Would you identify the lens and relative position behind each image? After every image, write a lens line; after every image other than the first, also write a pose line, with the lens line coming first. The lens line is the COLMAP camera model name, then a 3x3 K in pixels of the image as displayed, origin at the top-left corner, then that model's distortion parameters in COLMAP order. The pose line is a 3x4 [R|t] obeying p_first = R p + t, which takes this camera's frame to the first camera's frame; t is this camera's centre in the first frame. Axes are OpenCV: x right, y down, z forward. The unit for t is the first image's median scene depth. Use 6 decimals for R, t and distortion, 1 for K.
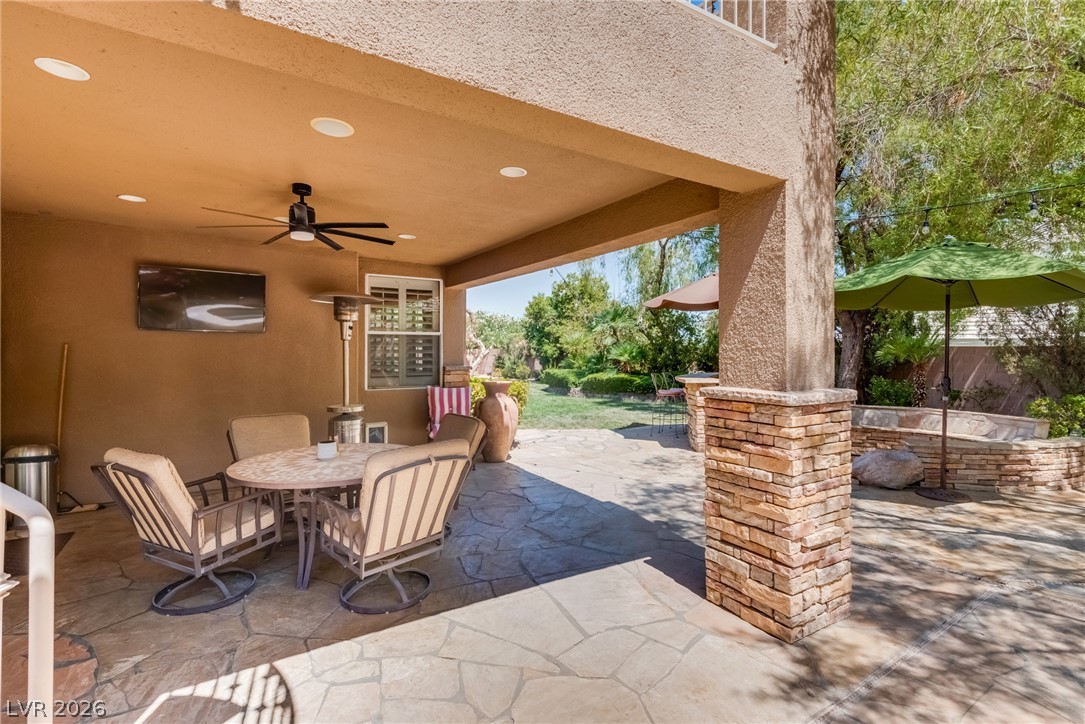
lens RADIAL K [[502.1, 0, 542.5], [0, 502.1, 362.0], [0, 0, 1]] dist [-0.000033, -0.000160]
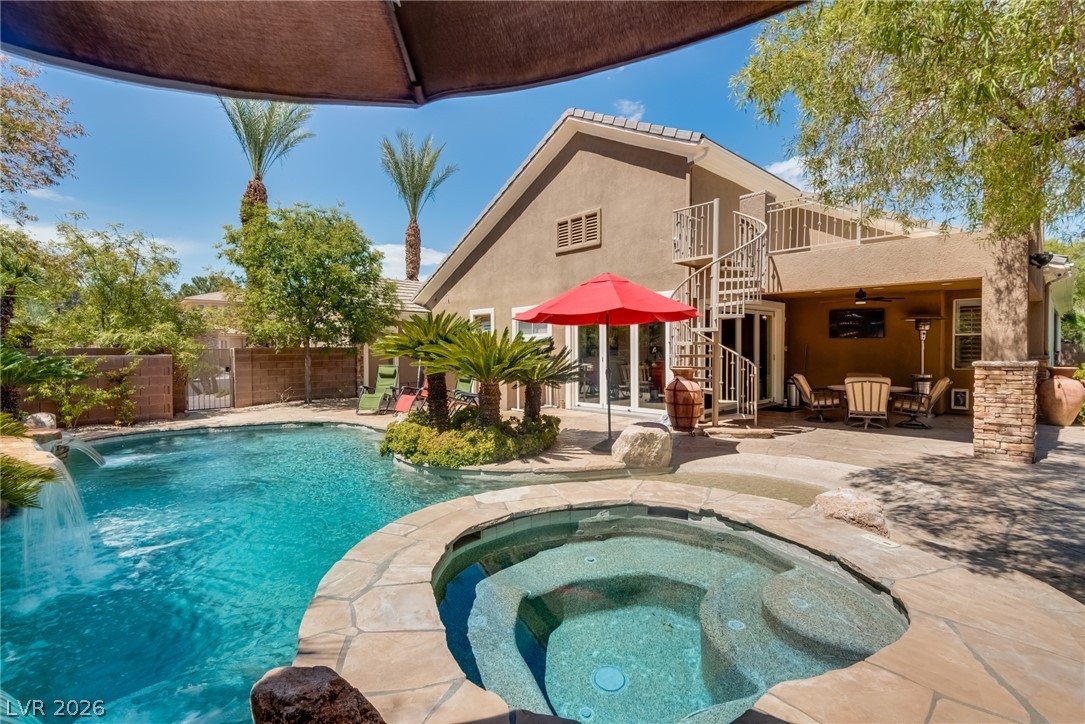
lens RADIAL K [[502.1, 0, 542.5], [0, 502.1, 362.0], [0, 0, 1]] dist [-0.000033, -0.000160]
pose [[0.182961, 0.017573, -0.982963, 1.984556], [-0.010969, 0.999814, 0.015833, 0.039864], [0.983059, 0.007885, 0.183120, -1.235149]]
